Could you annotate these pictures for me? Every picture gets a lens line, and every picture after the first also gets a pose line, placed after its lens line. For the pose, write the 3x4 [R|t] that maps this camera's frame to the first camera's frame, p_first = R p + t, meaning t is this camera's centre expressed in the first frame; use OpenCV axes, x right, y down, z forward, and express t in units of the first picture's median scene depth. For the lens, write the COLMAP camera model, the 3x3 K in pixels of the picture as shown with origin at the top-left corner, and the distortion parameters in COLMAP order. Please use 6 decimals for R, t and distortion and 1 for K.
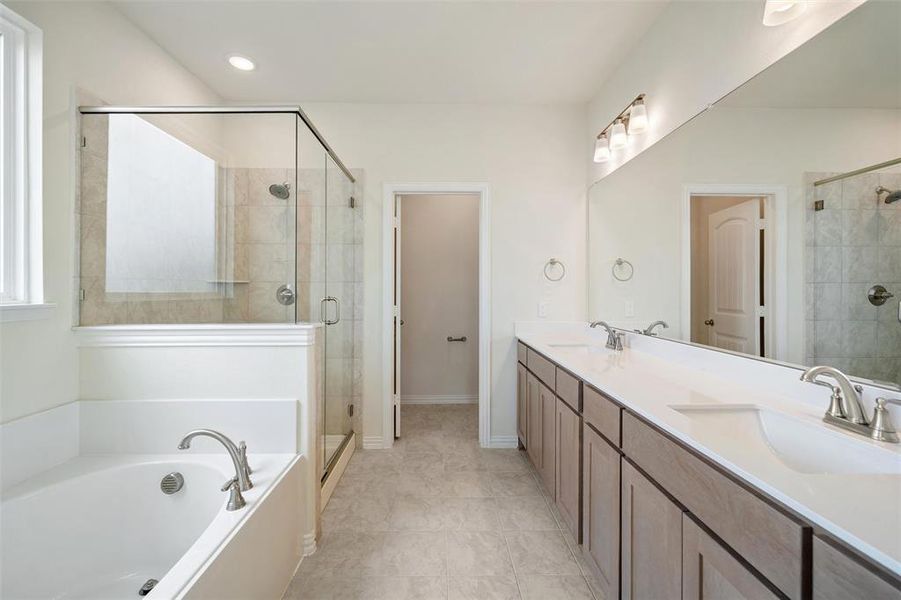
lens RADIAL K [[356.6, 0, 453.7], [0, 356.6, 290.5], [0, 0, 1]] dist [-0.000692, 0.000449]
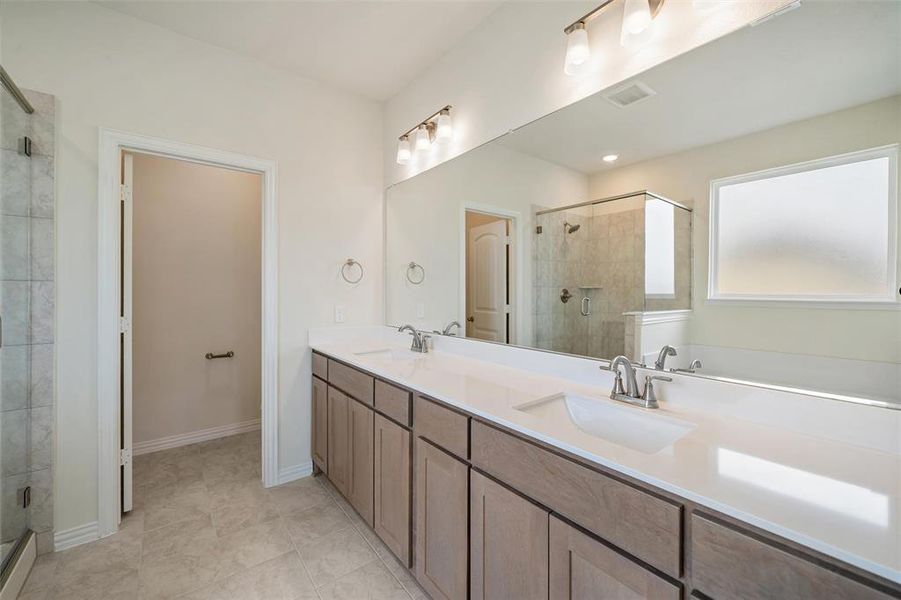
lens RADIAL K [[356.6, 0, 446.3], [0, 356.6, 291.9], [0, 0, 1]] dist [-0.000692, 0.000449]
pose [[0.814916, -0.001735, 0.579576, -0.060513], [0.001054, 0.999998, 0.001512, -0.004891], [-0.579578, -0.000621, 0.814917, 0.110084]]
